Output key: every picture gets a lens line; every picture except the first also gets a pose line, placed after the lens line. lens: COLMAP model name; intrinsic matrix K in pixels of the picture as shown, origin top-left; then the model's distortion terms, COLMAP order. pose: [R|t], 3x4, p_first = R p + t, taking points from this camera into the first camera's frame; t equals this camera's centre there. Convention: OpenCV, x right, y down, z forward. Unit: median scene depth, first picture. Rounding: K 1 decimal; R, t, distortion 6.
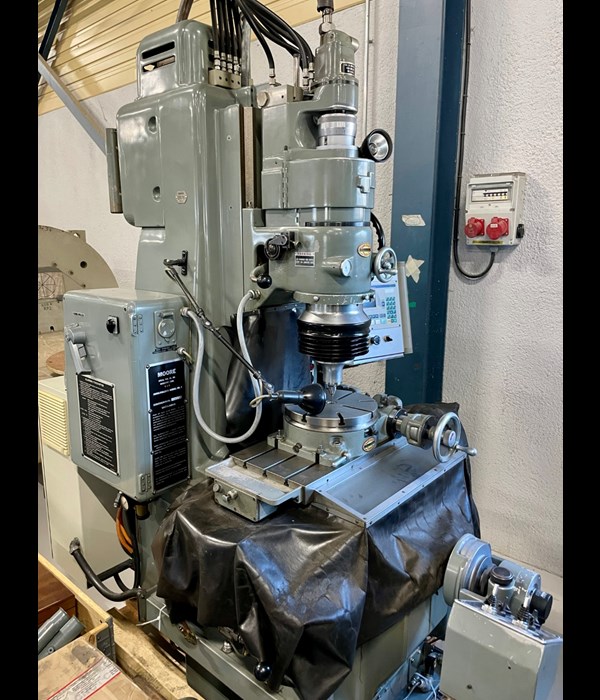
lens RADIAL K [[551.0, 0, 300.0], [0, 551.0, 350.0], [0, 0, 1]] dist [0.012463, 0.002160]
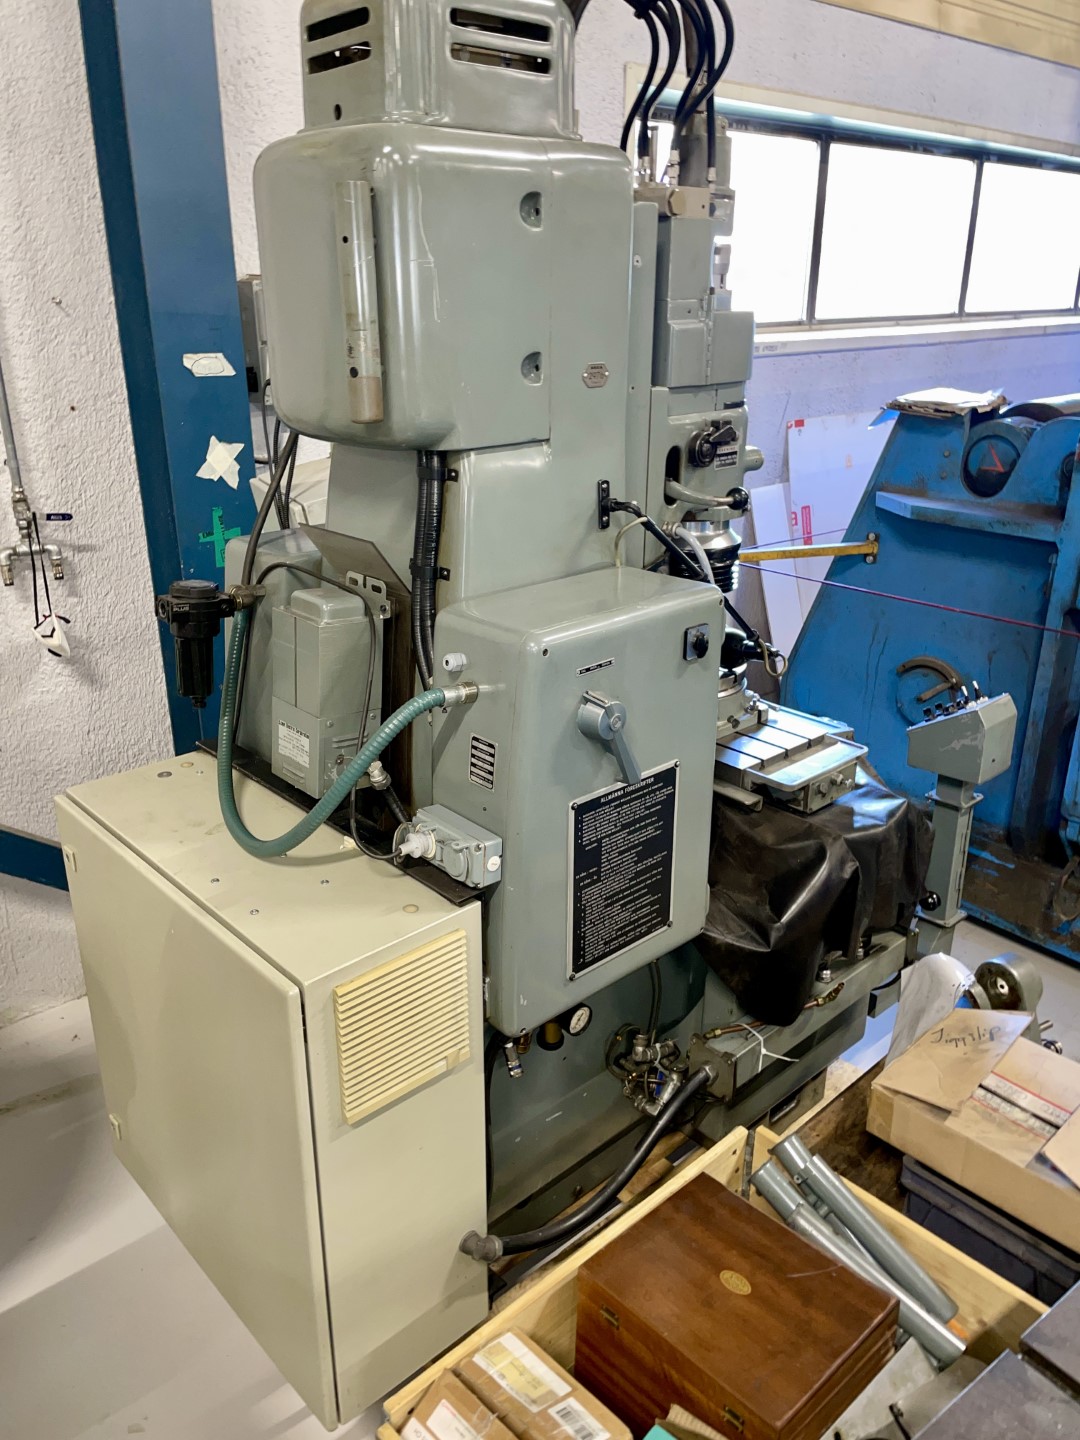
lens RADIAL K [[1108.6, 0, 530.2], [0, 1108.6, 719.9], [0, 0, 1]] dist [0.095802, -0.146443]
pose [[0.088935, -0.363206, 0.927455, -1.282300], [0.212221, 0.916673, 0.338633, -0.347105], [-0.973166, 0.166709, 0.158604, 0.952177]]
